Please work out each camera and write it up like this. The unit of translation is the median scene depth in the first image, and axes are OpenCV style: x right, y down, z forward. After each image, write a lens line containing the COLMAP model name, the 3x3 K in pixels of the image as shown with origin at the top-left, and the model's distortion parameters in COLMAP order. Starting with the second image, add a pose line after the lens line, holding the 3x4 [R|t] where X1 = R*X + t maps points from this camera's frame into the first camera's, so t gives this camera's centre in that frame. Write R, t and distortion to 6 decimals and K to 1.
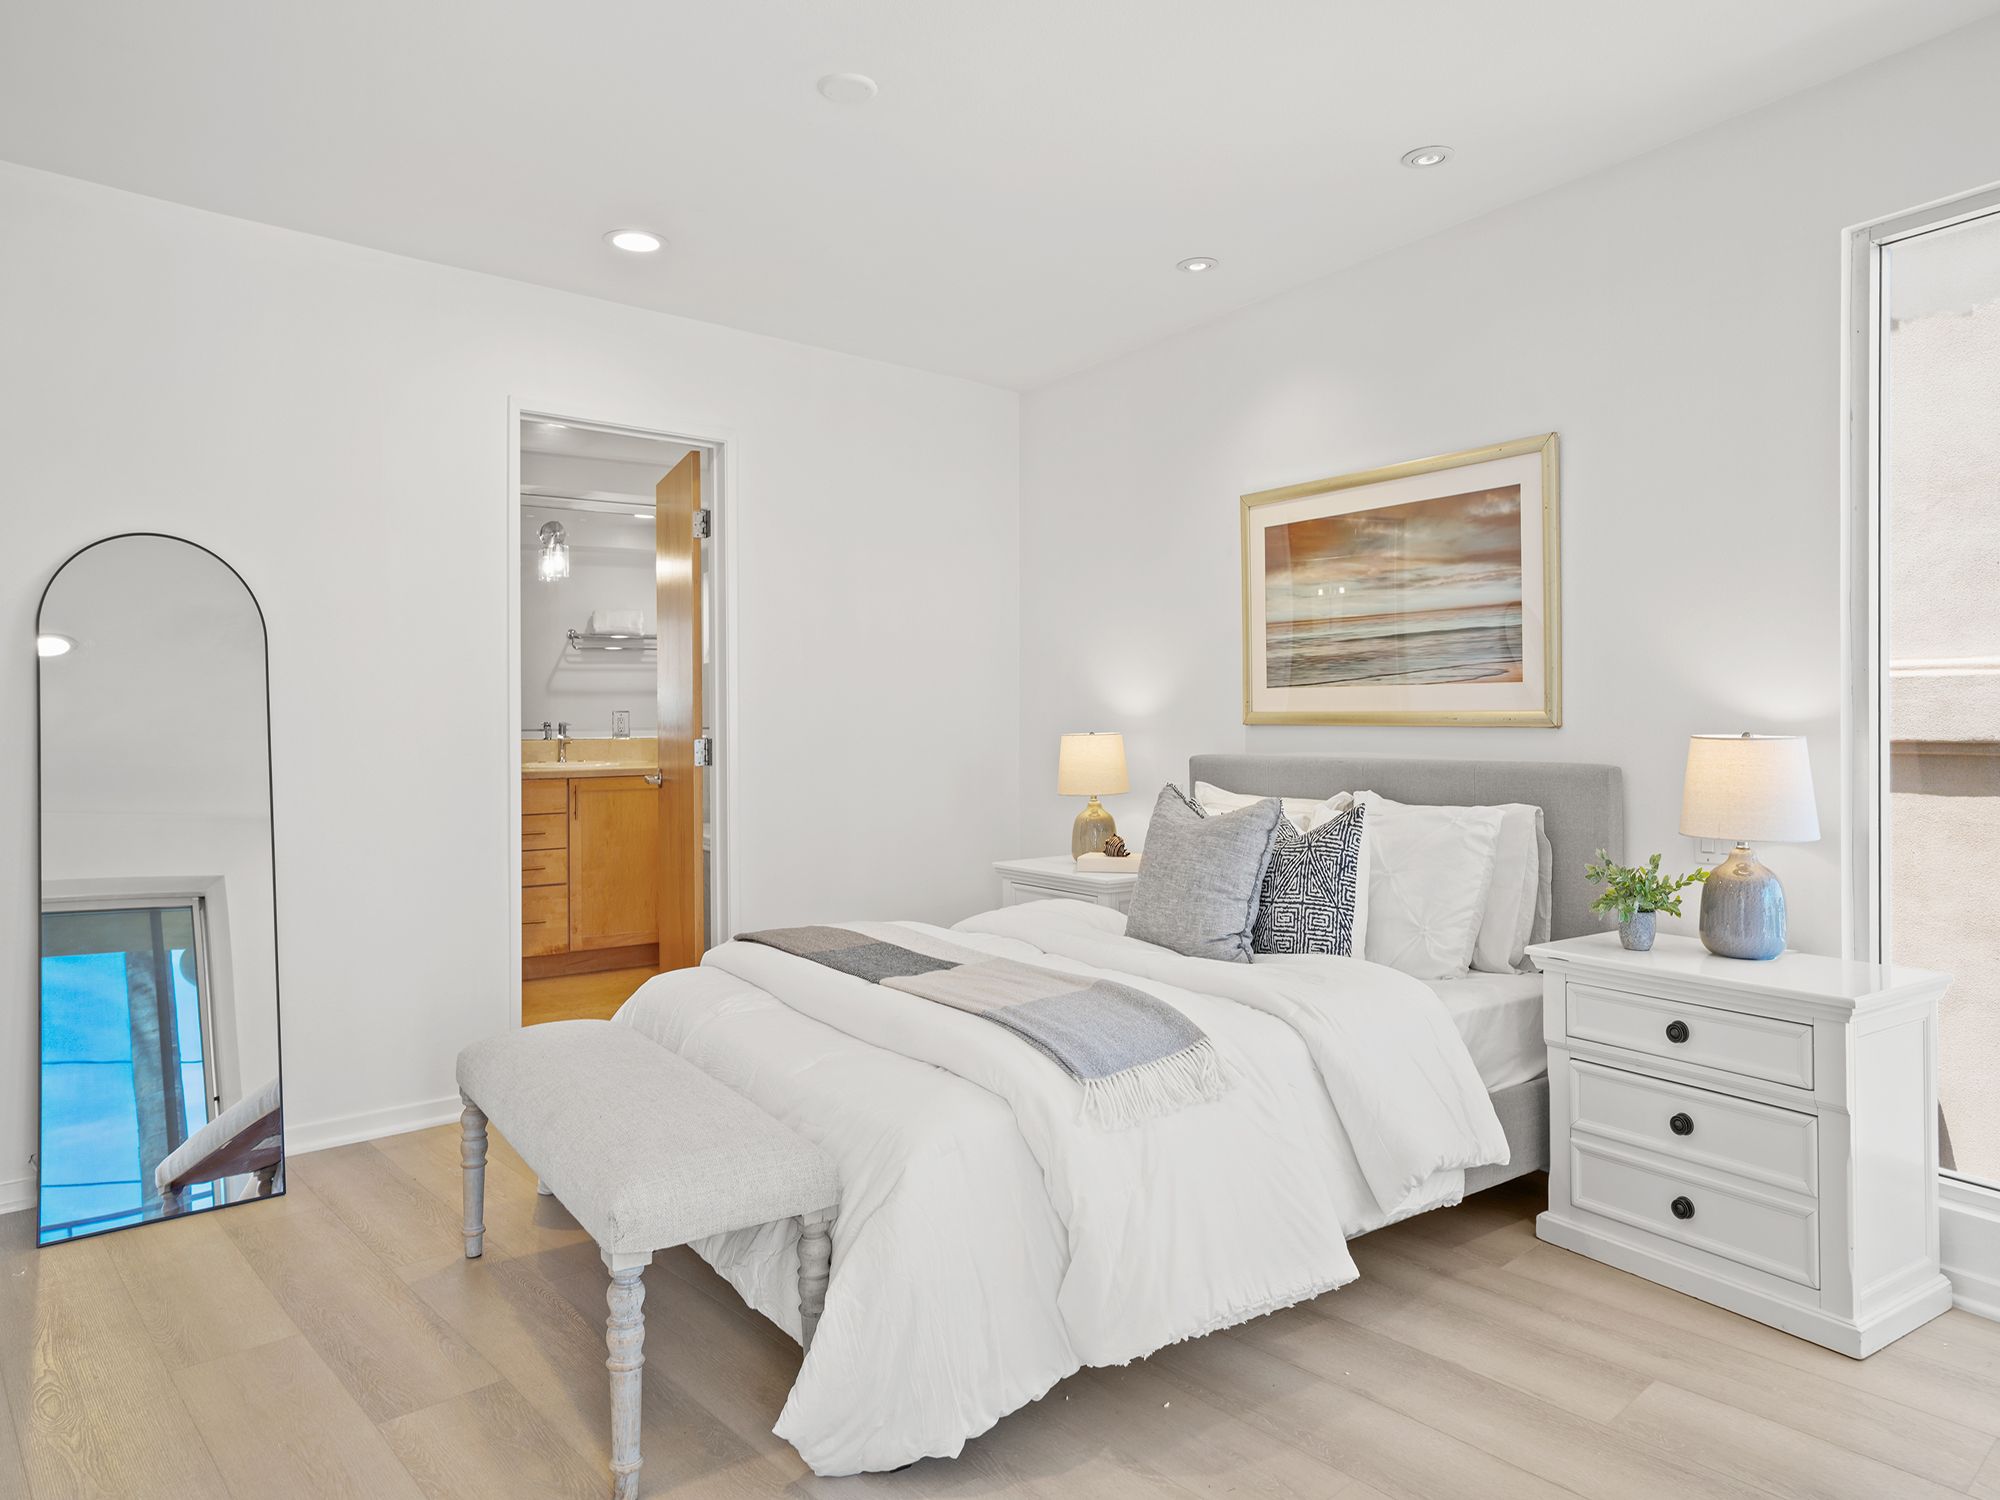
lens RADIAL K [[1276.6, 0, 993.5], [0, 1276.6, 732.8], [0, 0, 1]] dist [0.008903, 0.002791]
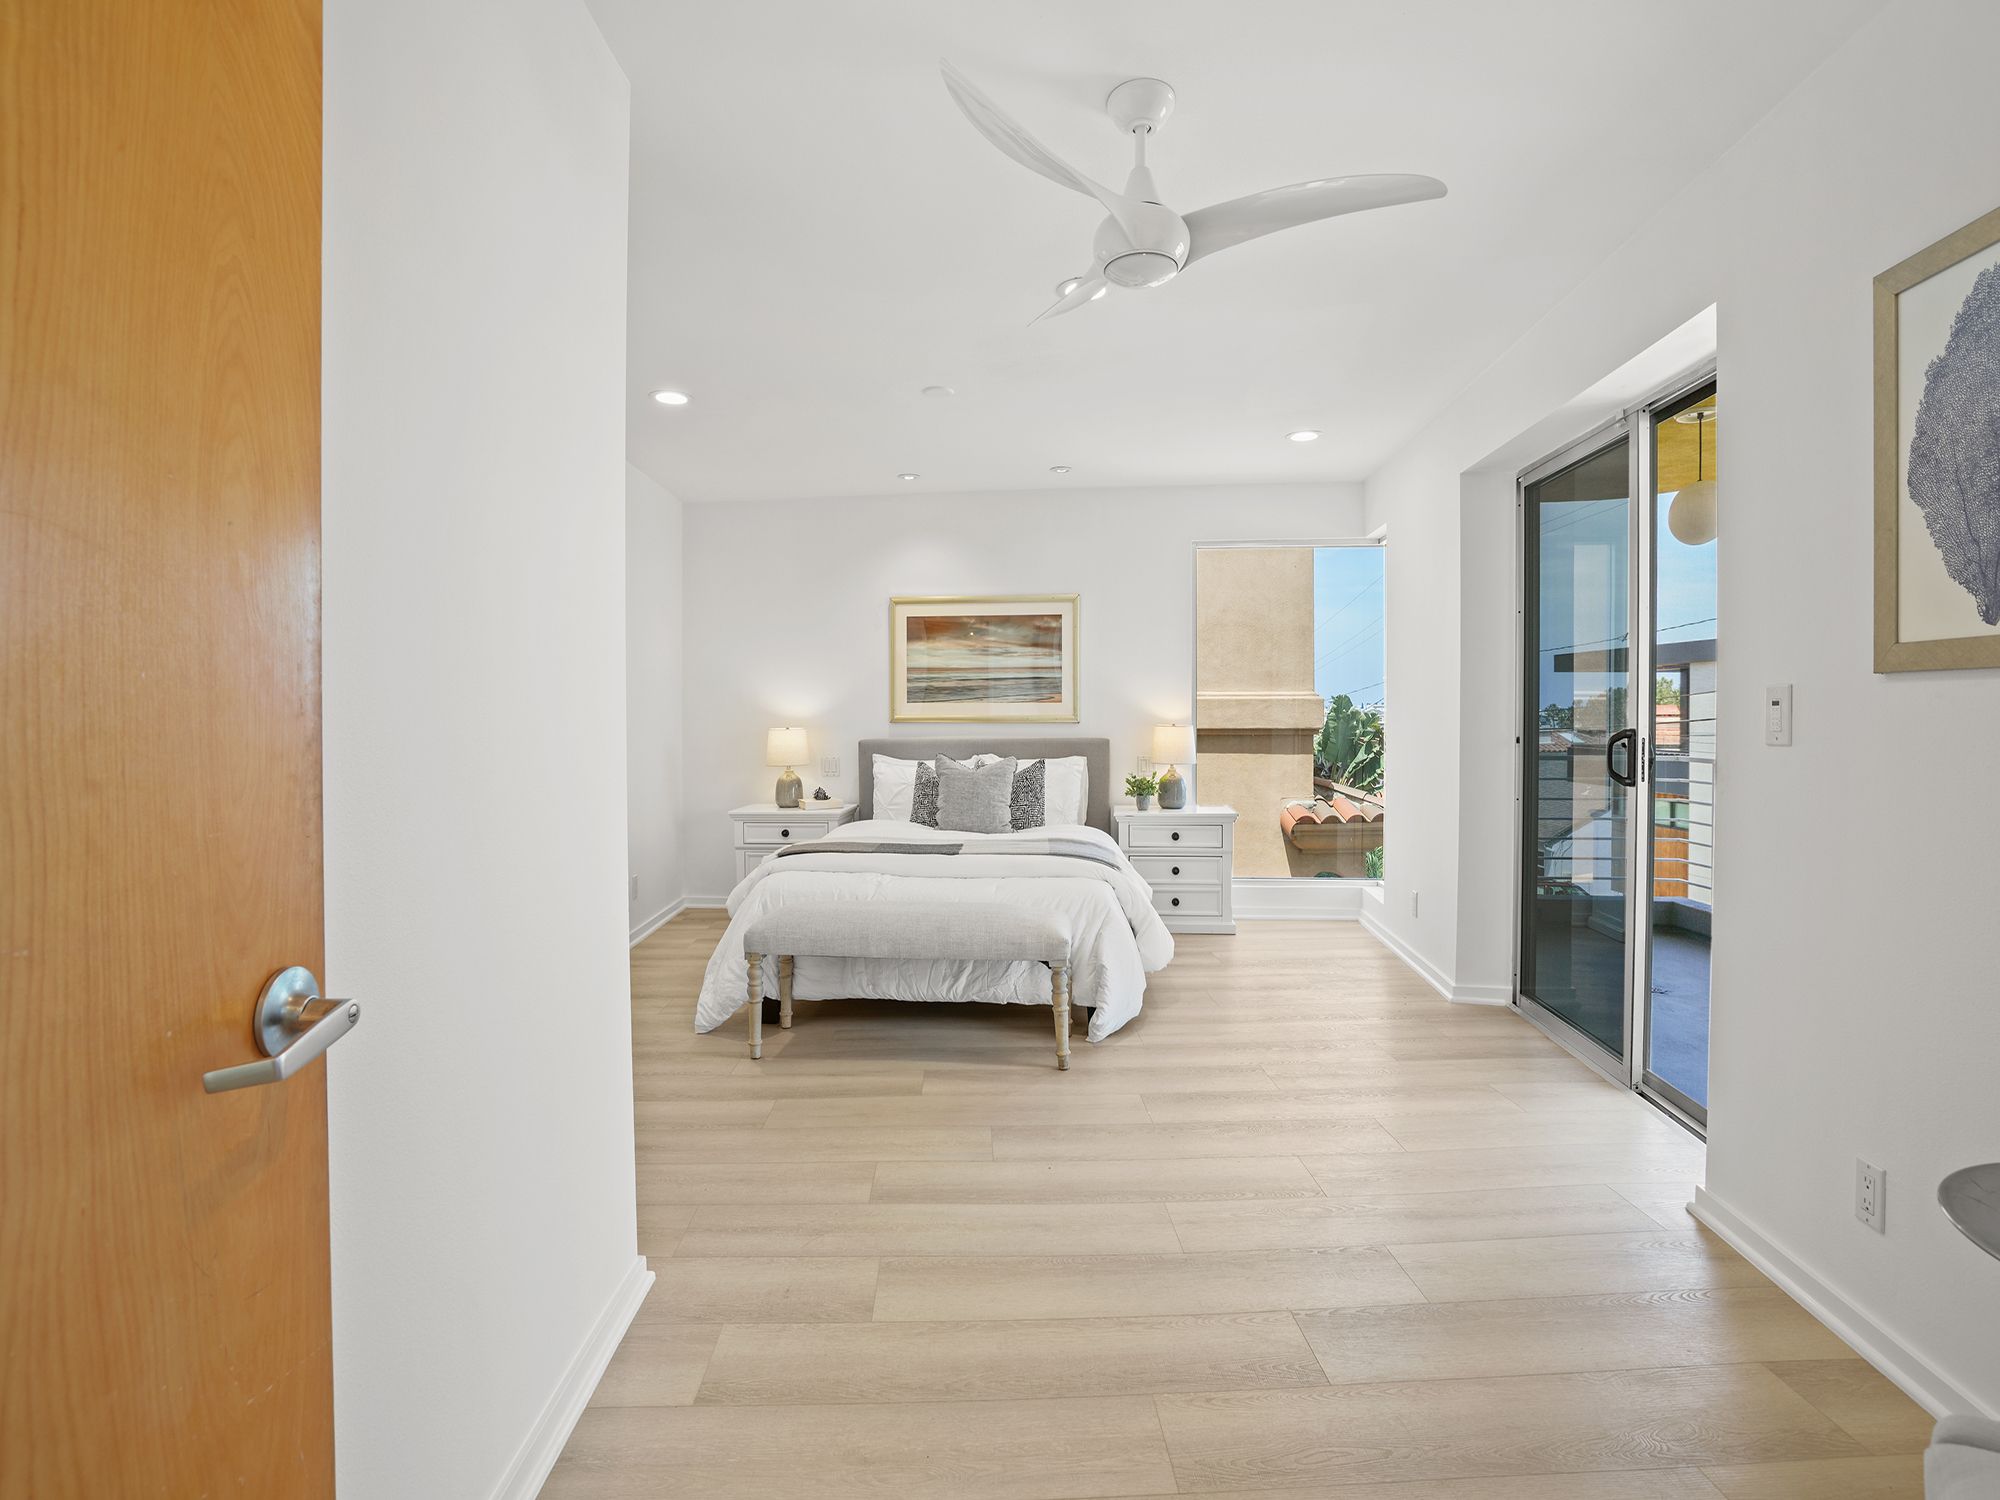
lens RADIAL K [[921.5, 0, 995.9], [0, 921.5, 734.4], [0, 0, 1]] dist [-0.009462, 0.001940]
pose [[0.658680, -0.015165, 0.752271, -0.801635], [0.011065, 0.999884, 0.010469, -0.001498], [-0.752342, 0.001429, 0.658771, 0.015758]]
